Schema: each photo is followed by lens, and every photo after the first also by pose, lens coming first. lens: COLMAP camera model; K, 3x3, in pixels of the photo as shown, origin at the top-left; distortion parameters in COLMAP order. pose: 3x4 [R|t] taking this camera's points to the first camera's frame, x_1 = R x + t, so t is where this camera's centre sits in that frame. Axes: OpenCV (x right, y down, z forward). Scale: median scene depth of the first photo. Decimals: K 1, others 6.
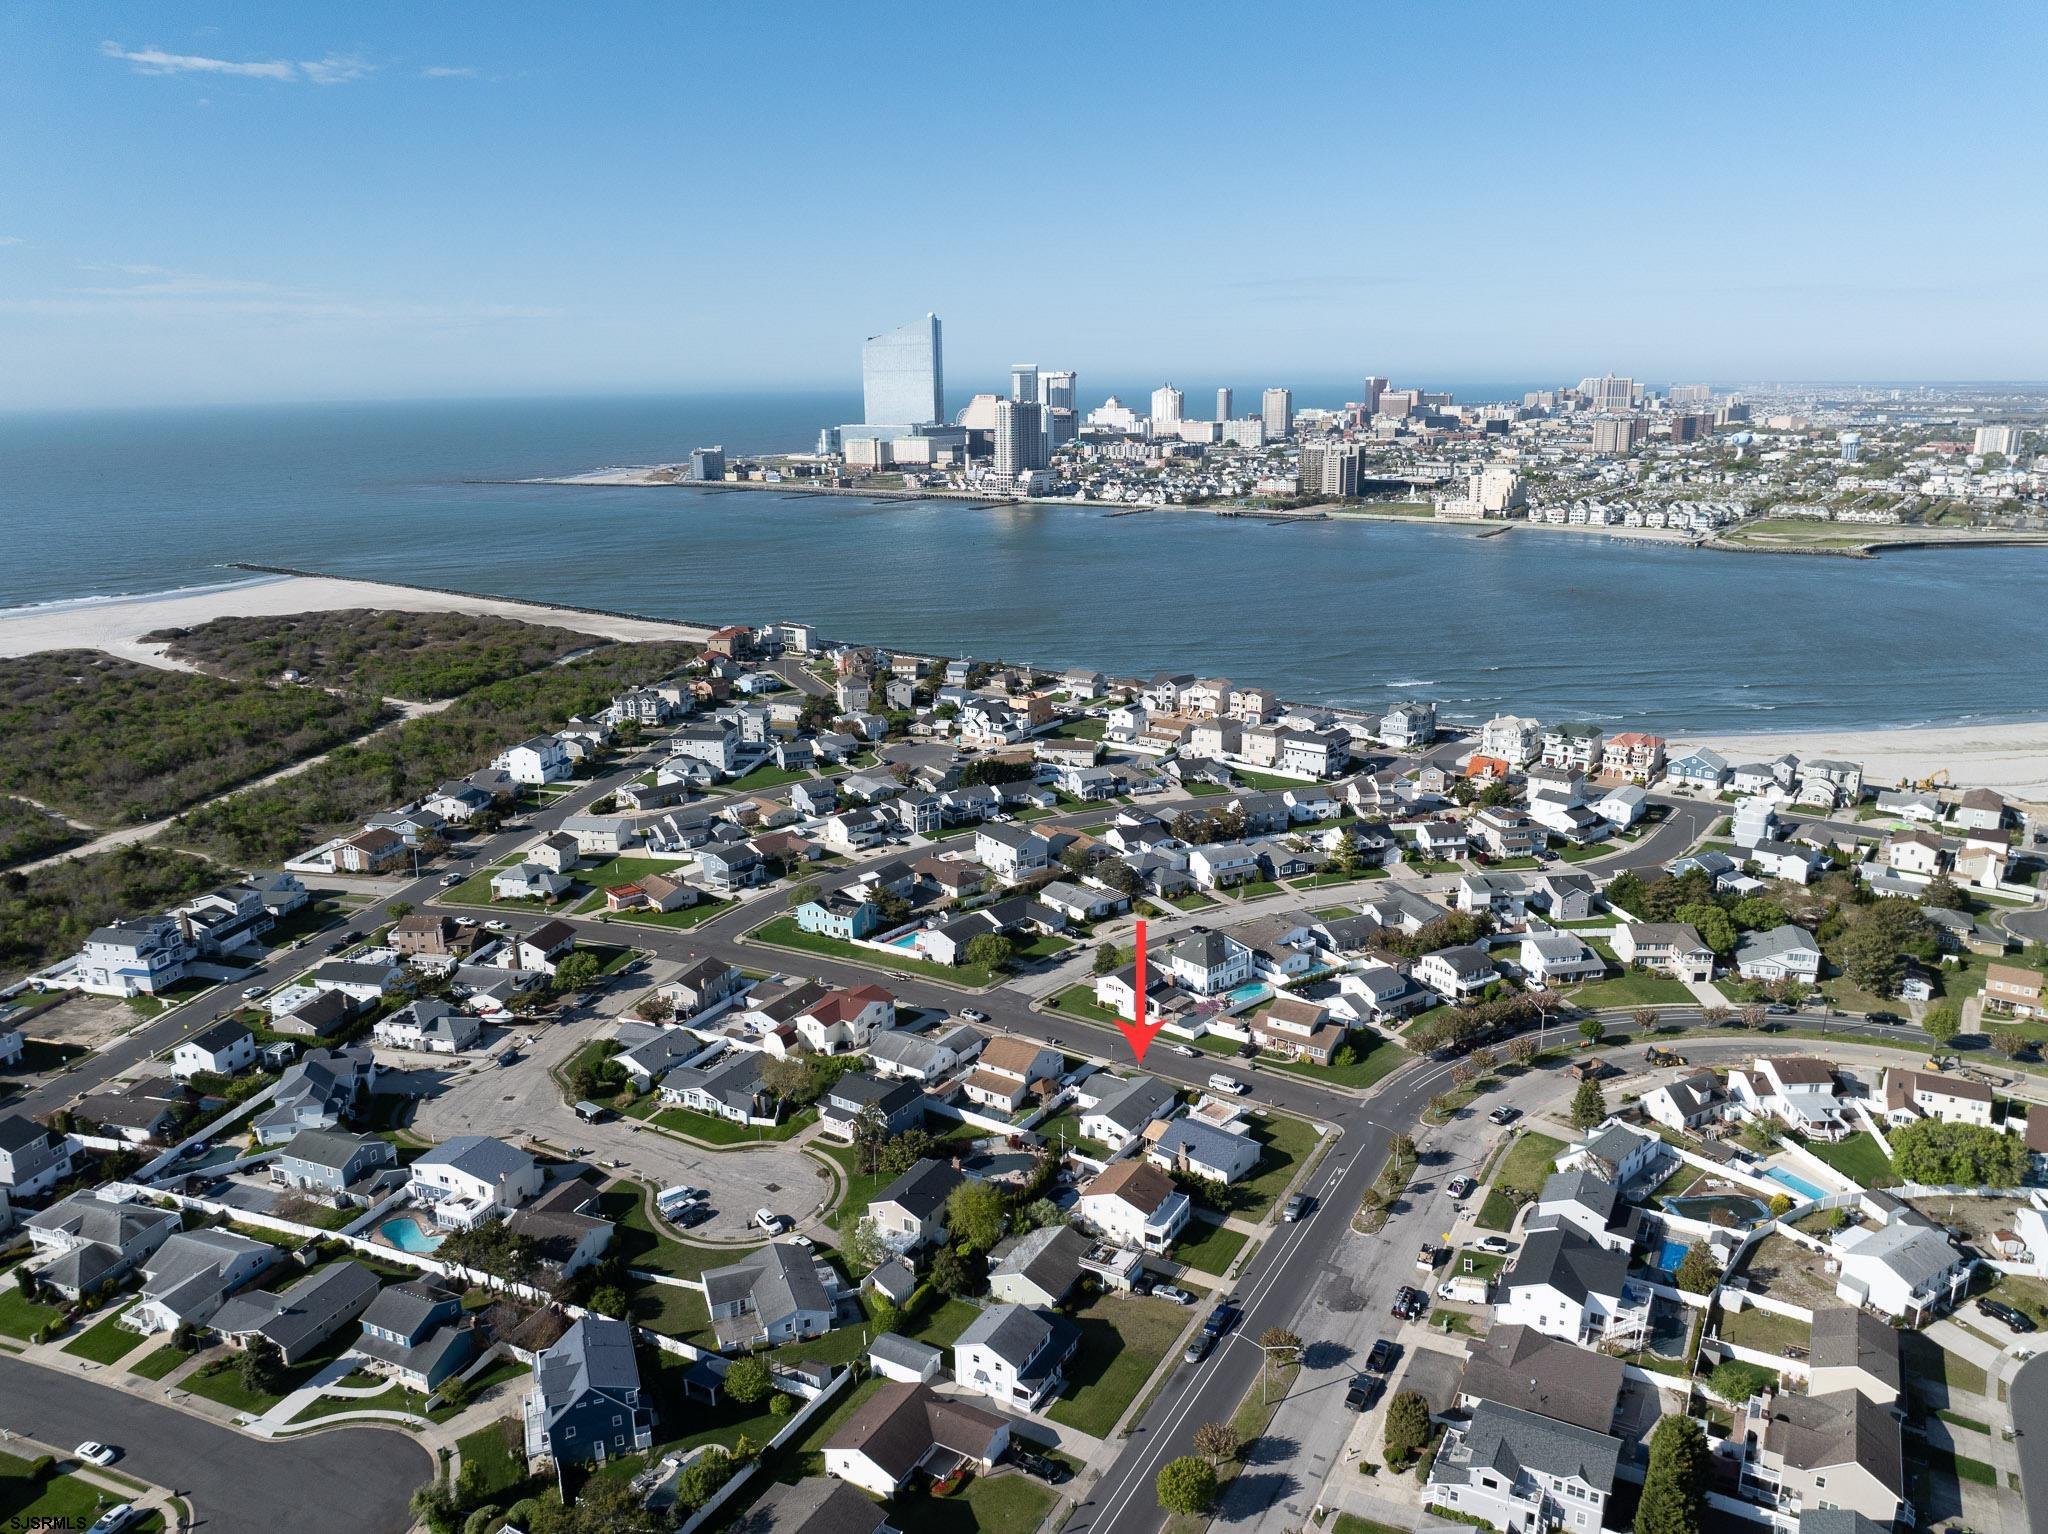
lens RADIAL K [[1439.7, 0, 1032.7], [0, 1439.7, 765.5], [0, 0, 1]] dist [-0.039204, 0.005504]
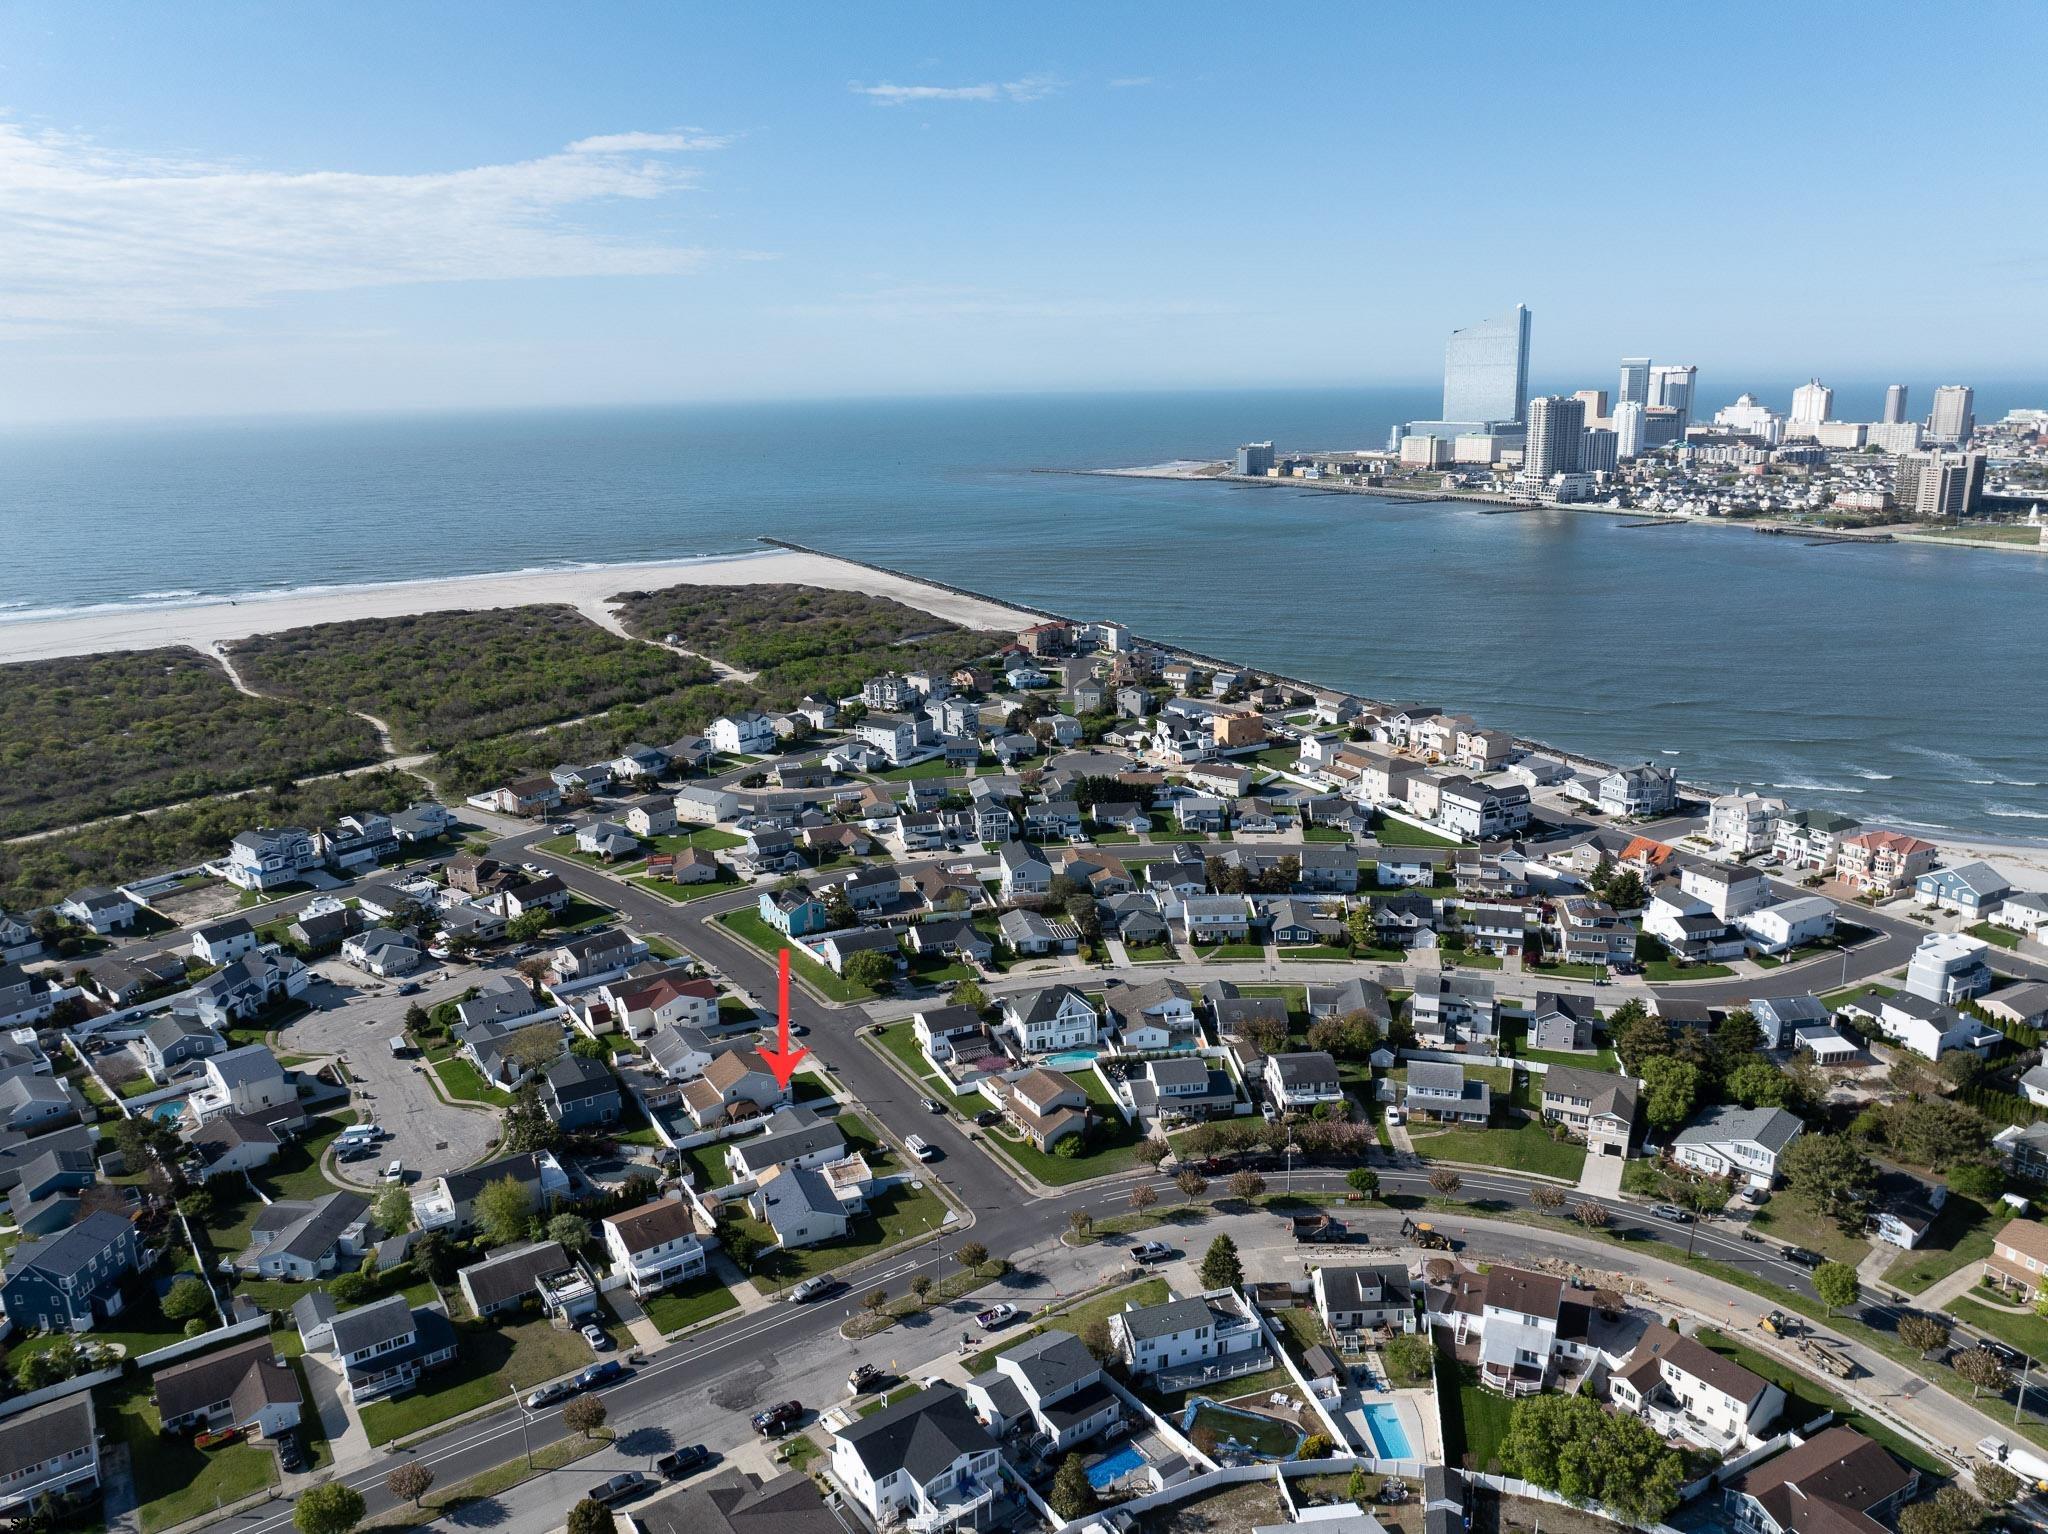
lens RADIAL K [[1439.7, 0, 1028.2], [0, 1439.7, 773.7], [0, 0, 1]] dist [-0.039204, 0.005504]
pose [[0.903290, 0.107368, -0.415378, 0.339839], [-0.103495, 0.994118, 0.031901, -0.032992], [0.416360, 0.014174, 0.909089, 0.113543]]
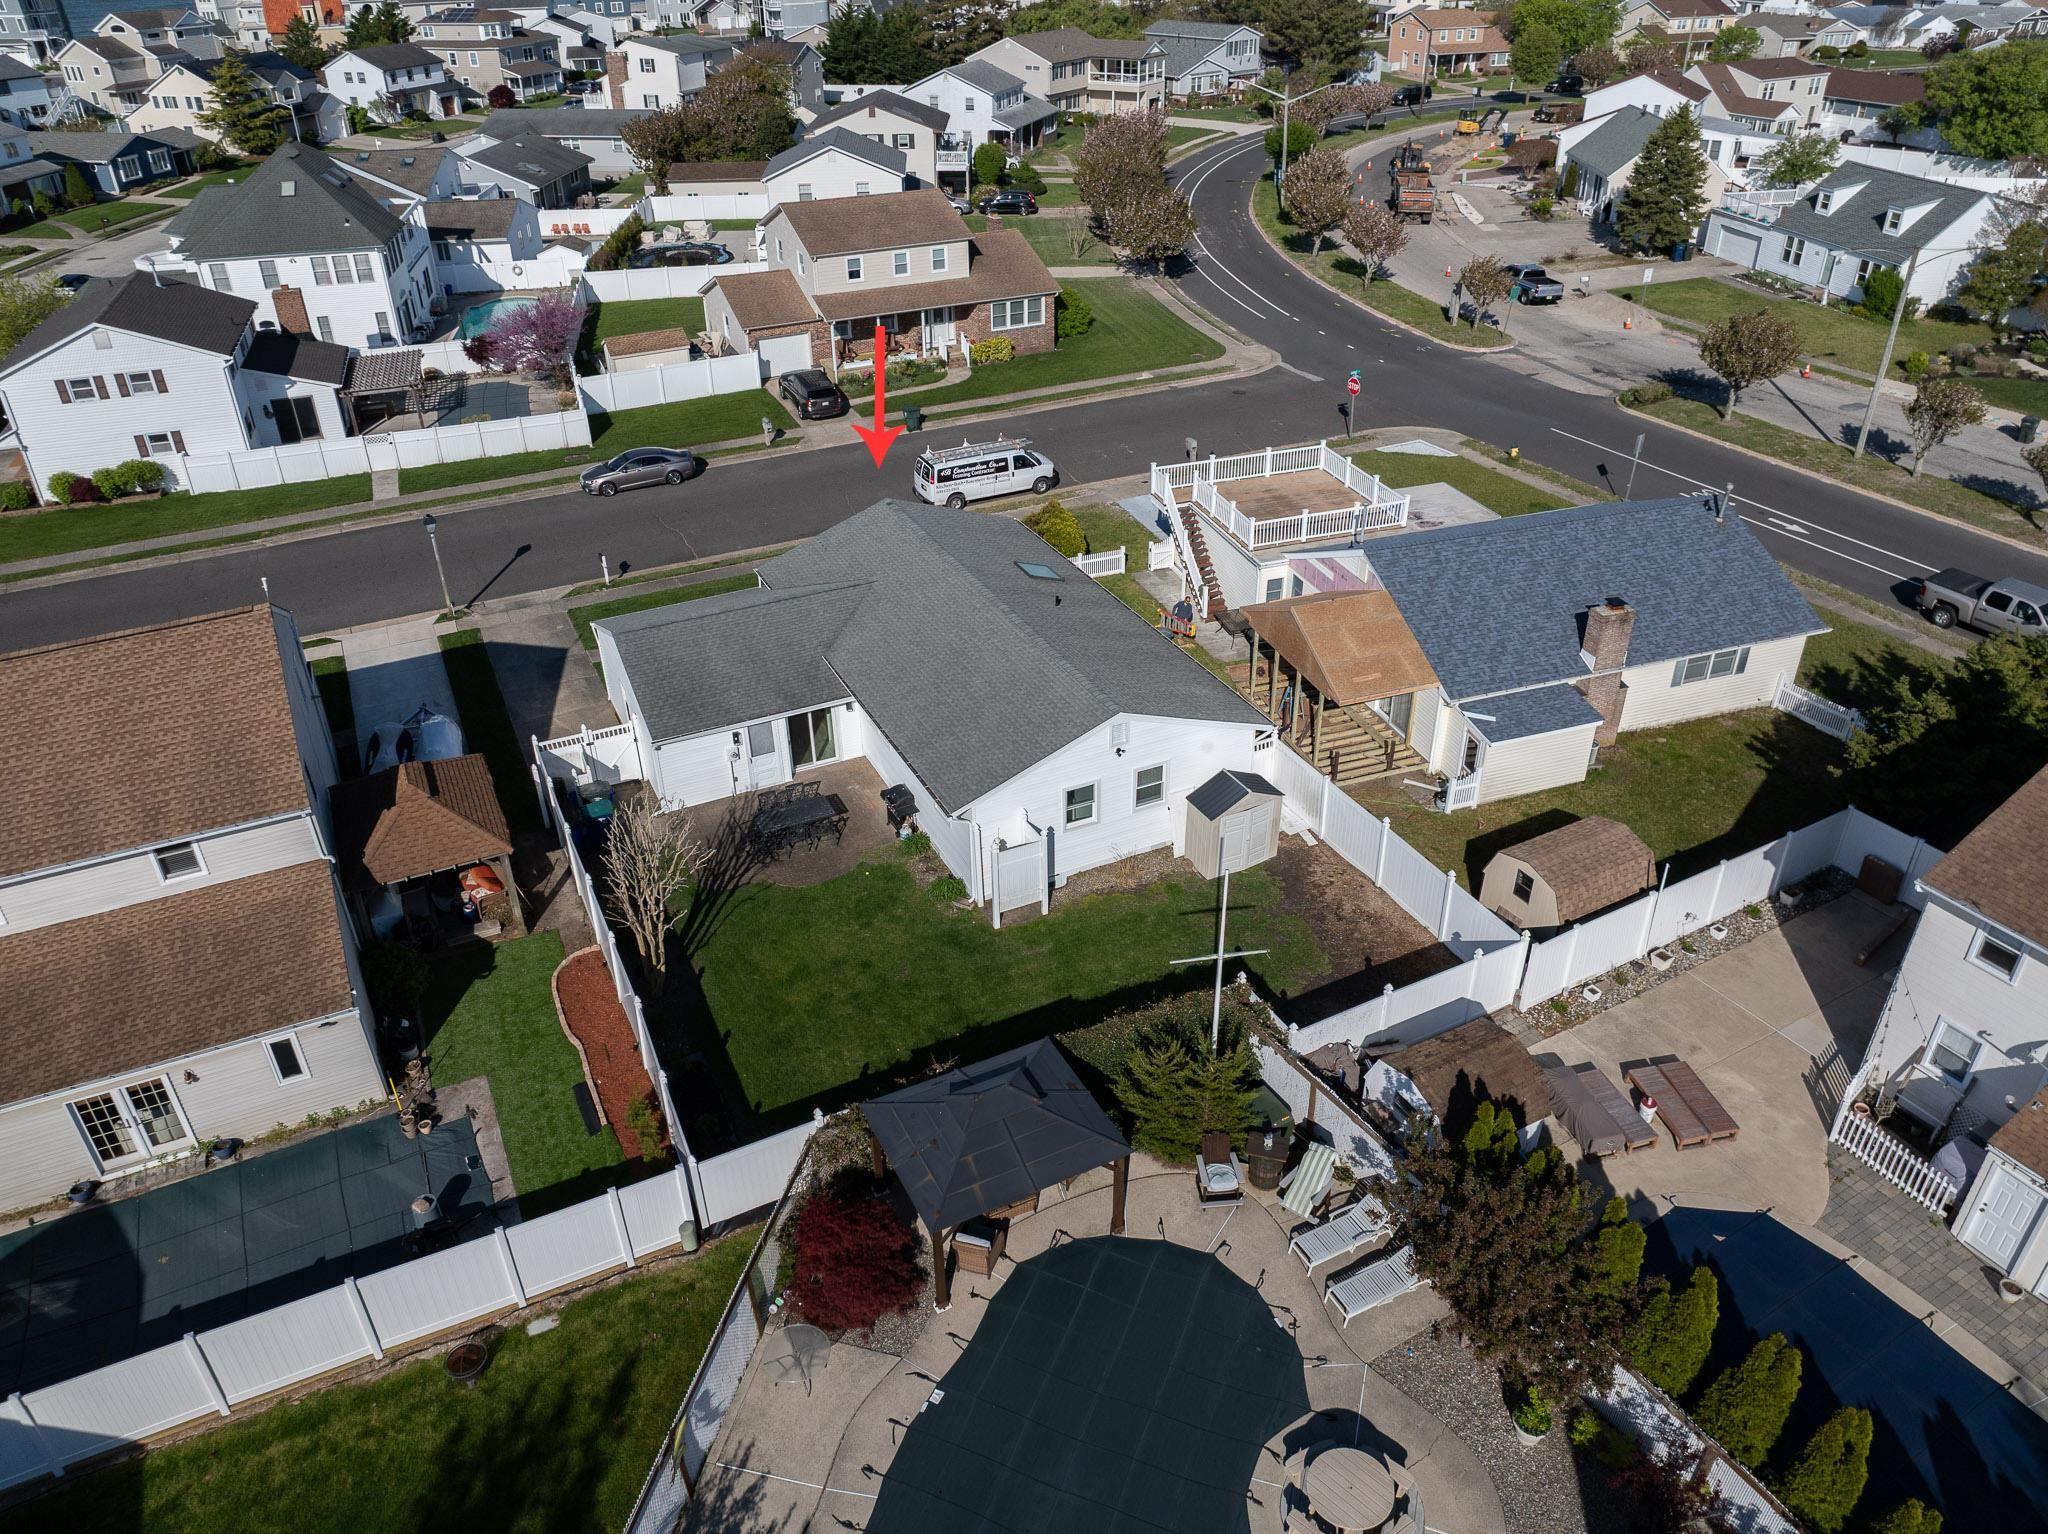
lens RADIAL K [[1439.7, 0, 1023.0], [0, 1439.7, 760.3], [0, 0, 1]] dist [-0.039204, 0.005504]
pose [[0.503834, -0.445998, 0.739755, -0.039134], [0.229561, 0.894733, 0.383085, 0.106258], [-0.832738, -0.023192, 0.553181, 0.524507]]
